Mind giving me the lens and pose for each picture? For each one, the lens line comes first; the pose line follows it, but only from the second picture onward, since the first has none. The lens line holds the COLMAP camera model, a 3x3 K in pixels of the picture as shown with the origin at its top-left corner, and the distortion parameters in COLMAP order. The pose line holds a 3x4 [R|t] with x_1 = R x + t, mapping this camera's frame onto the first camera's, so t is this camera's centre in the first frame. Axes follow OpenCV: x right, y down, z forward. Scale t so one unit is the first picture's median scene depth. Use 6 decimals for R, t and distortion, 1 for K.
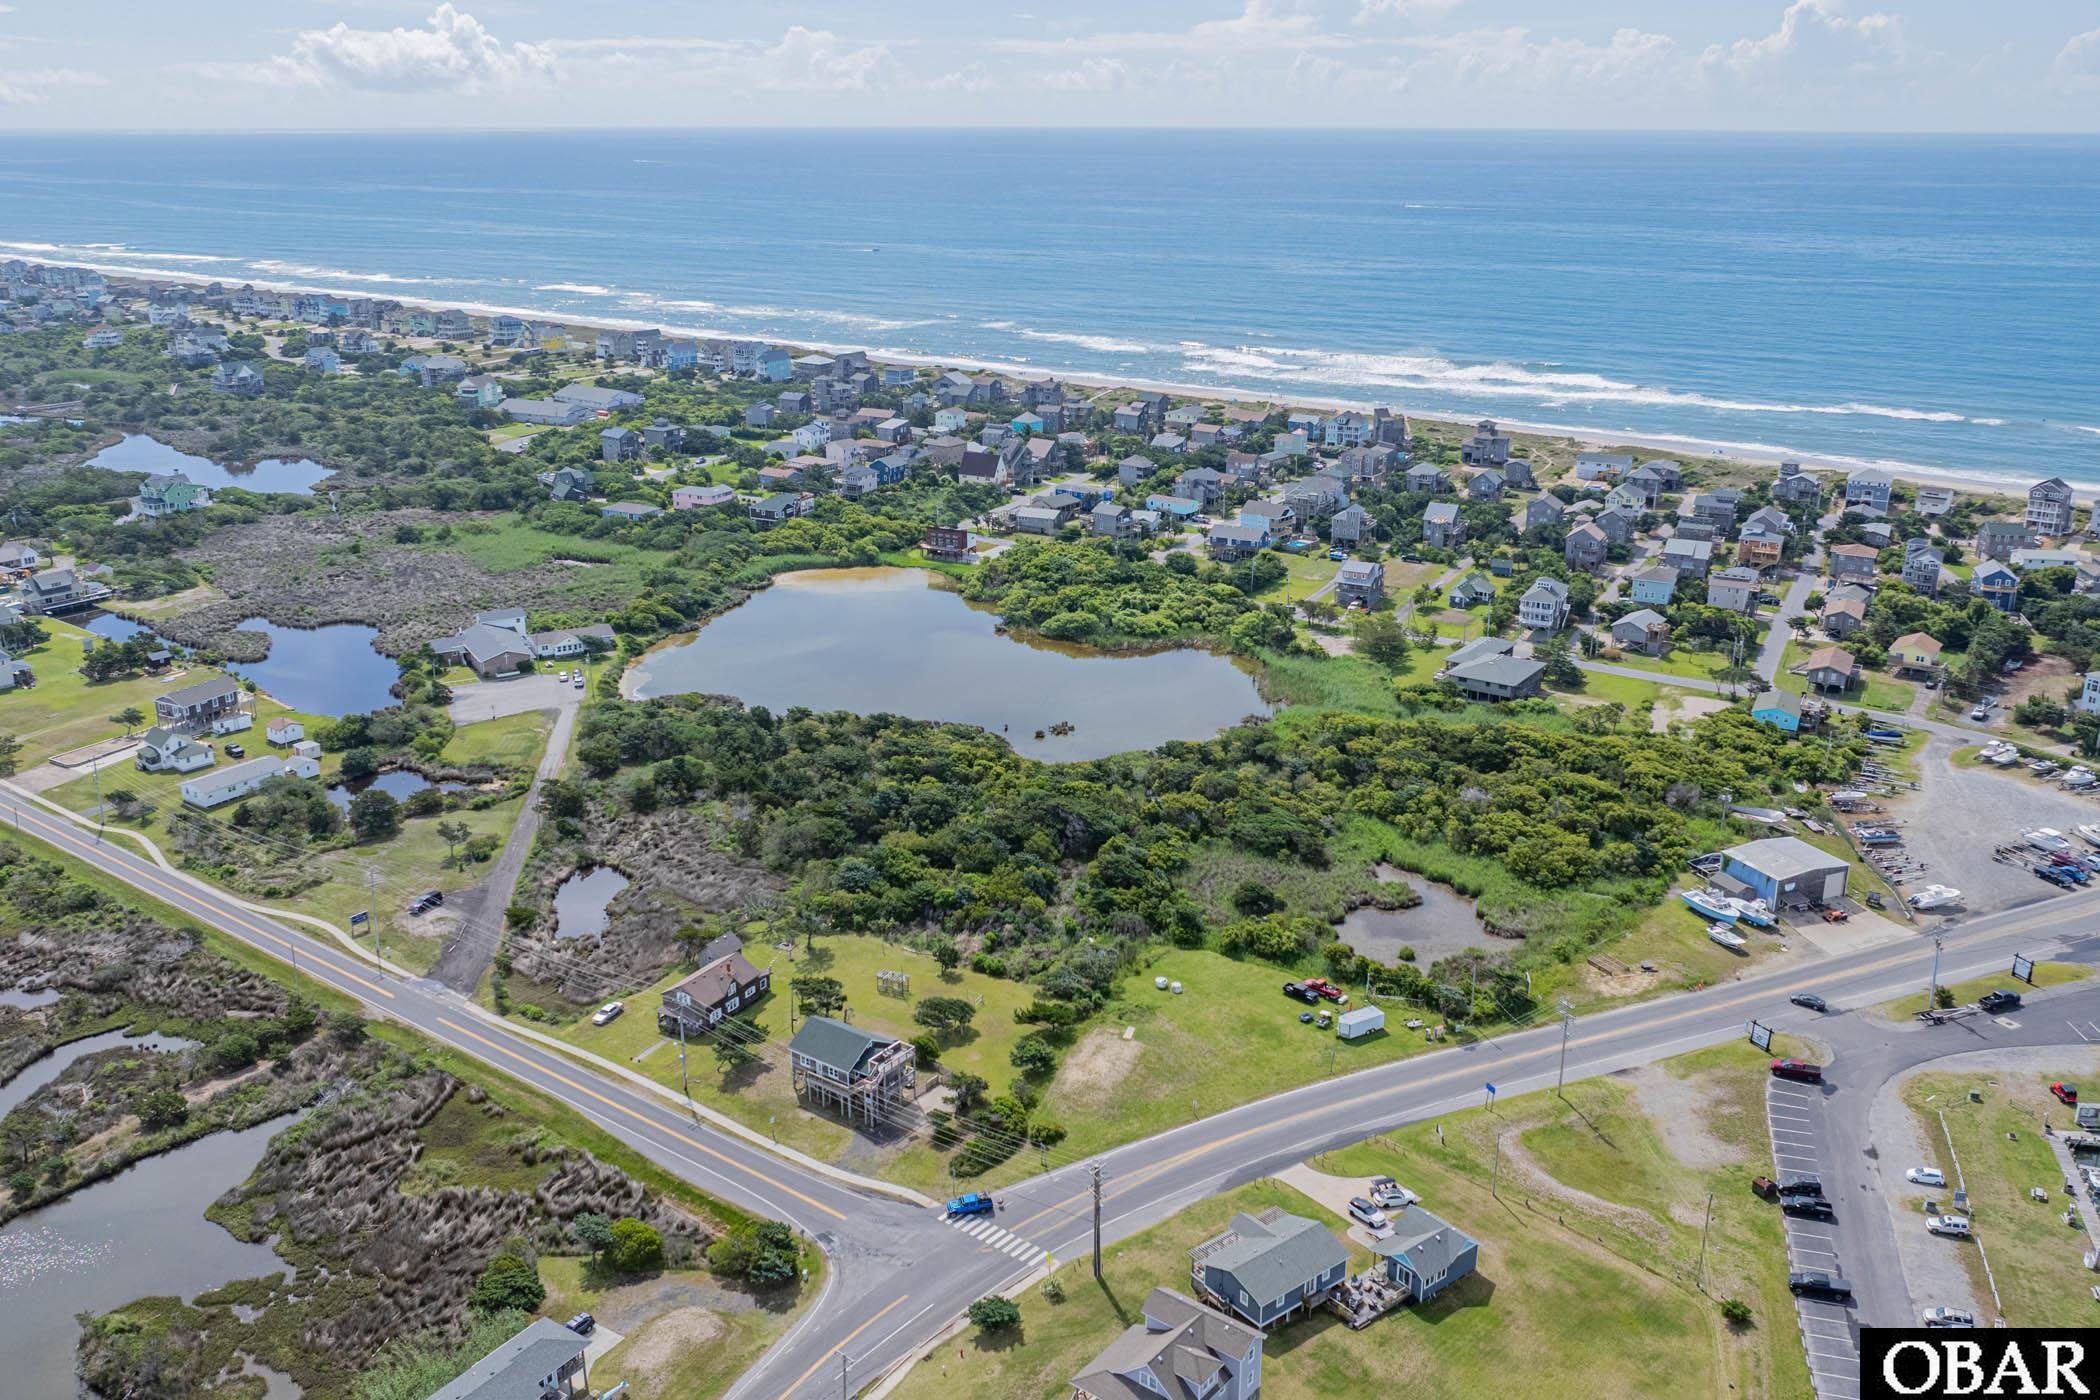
lens RADIAL K [[1783.5, 0, 1064.0], [0, 1783.5, 658.5], [0, 0, 1]] dist [-0.015643, -0.007493]
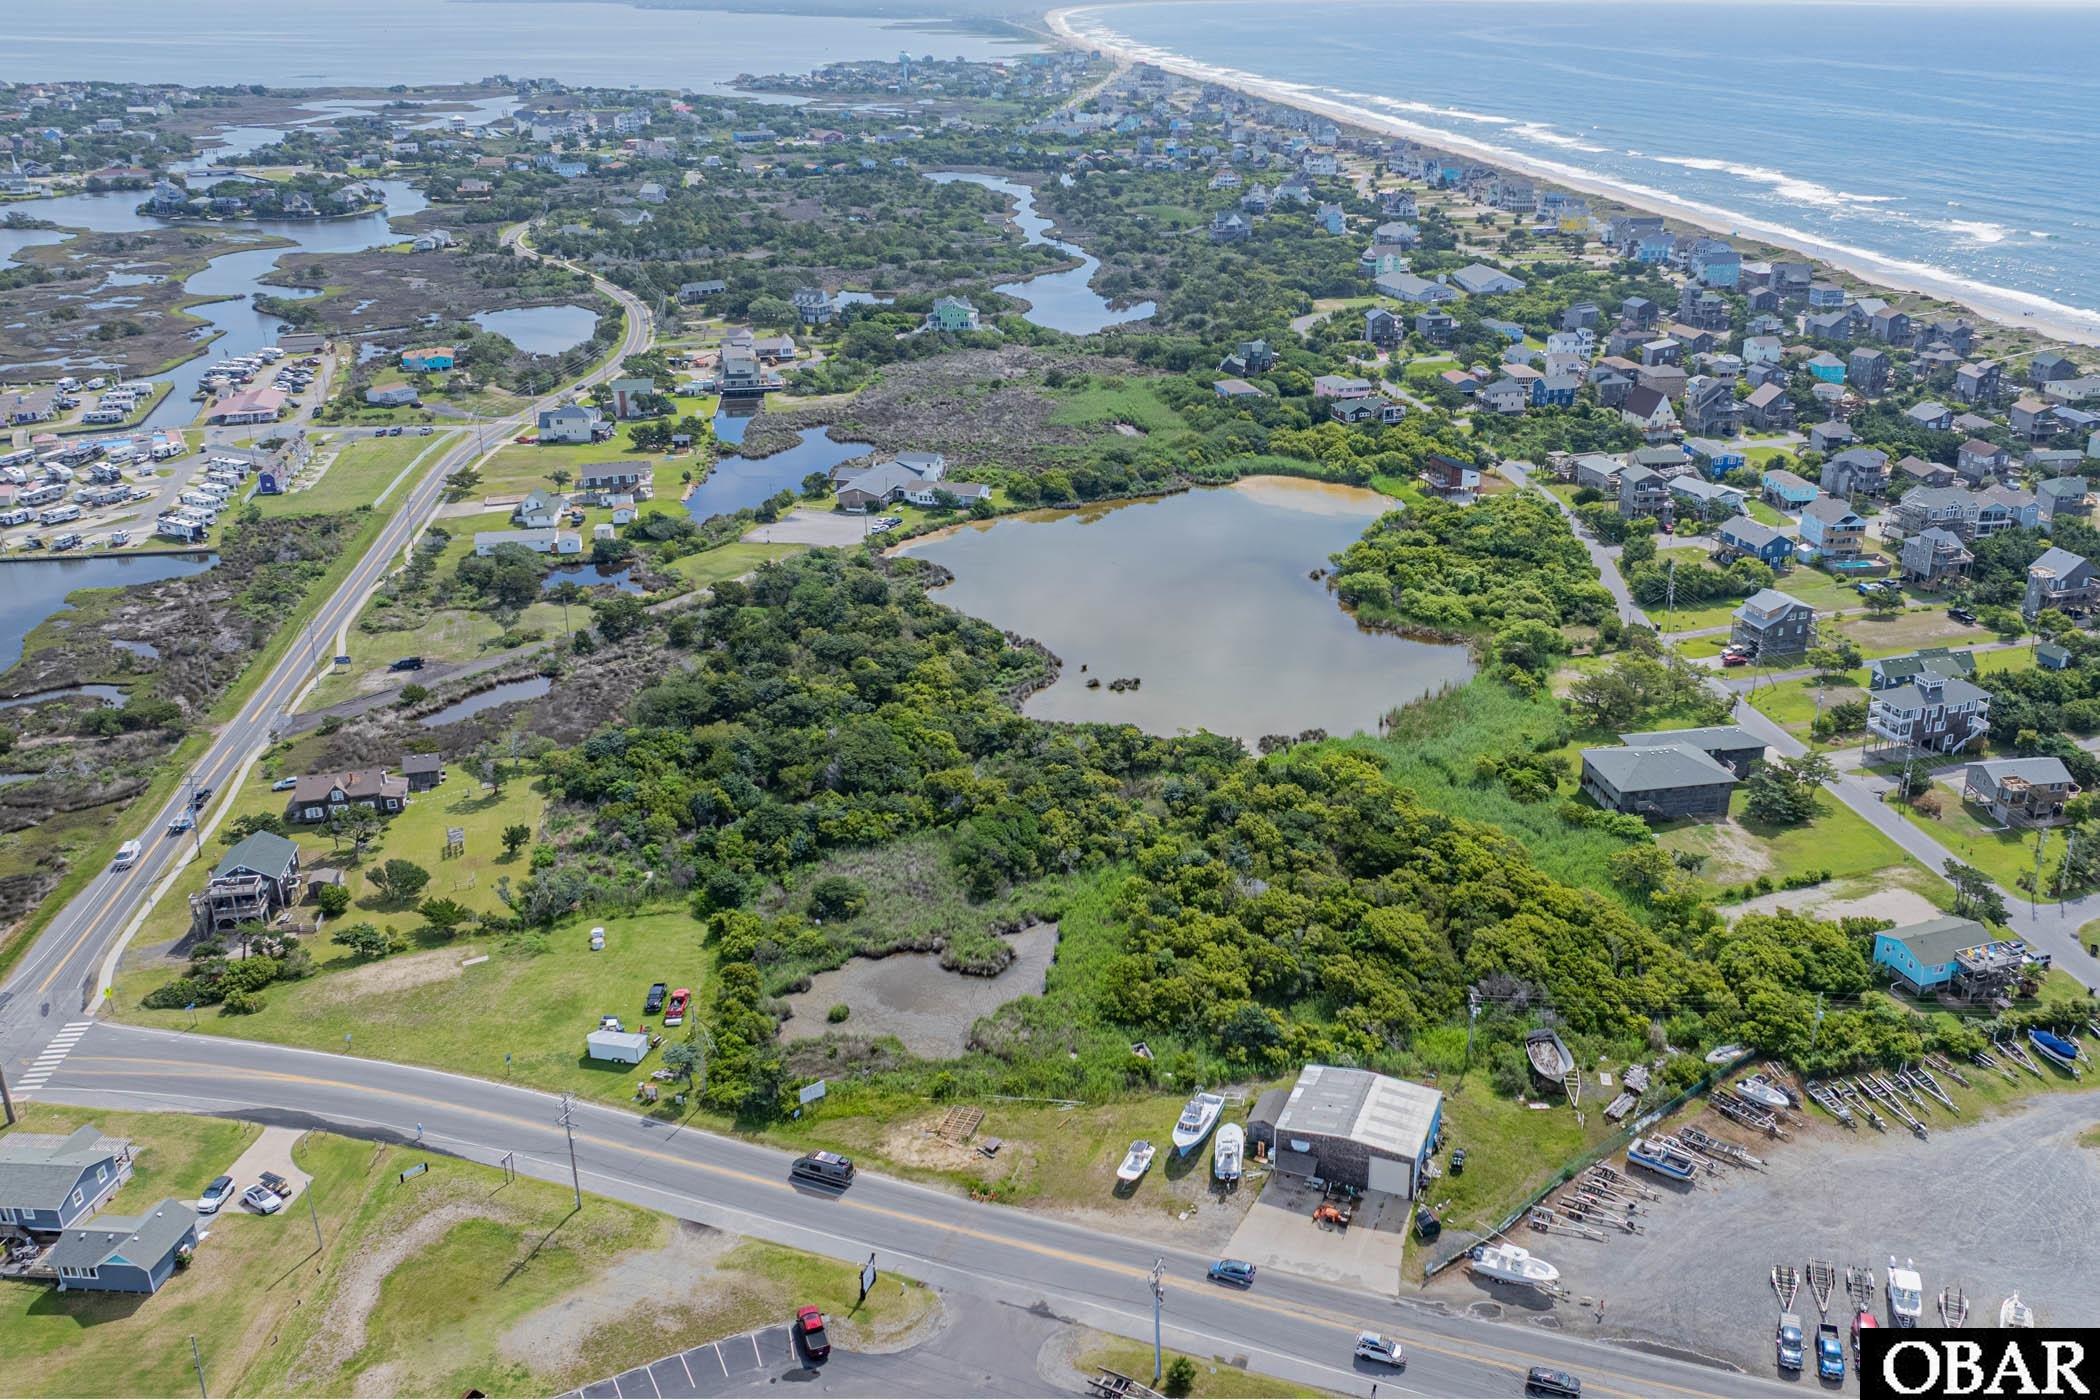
lens RADIAL K [[1812.5, 0, 1197.0], [0, 1812.5, 587.9], [0, 0, 1]] dist [-0.016878, -0.000503]
pose [[0.725555, 0.219956, -0.652065, 0.418079], [-0.203808, 0.973717, 0.101679, -0.073705], [0.657292, 0.059122, 0.751314, 0.242407]]
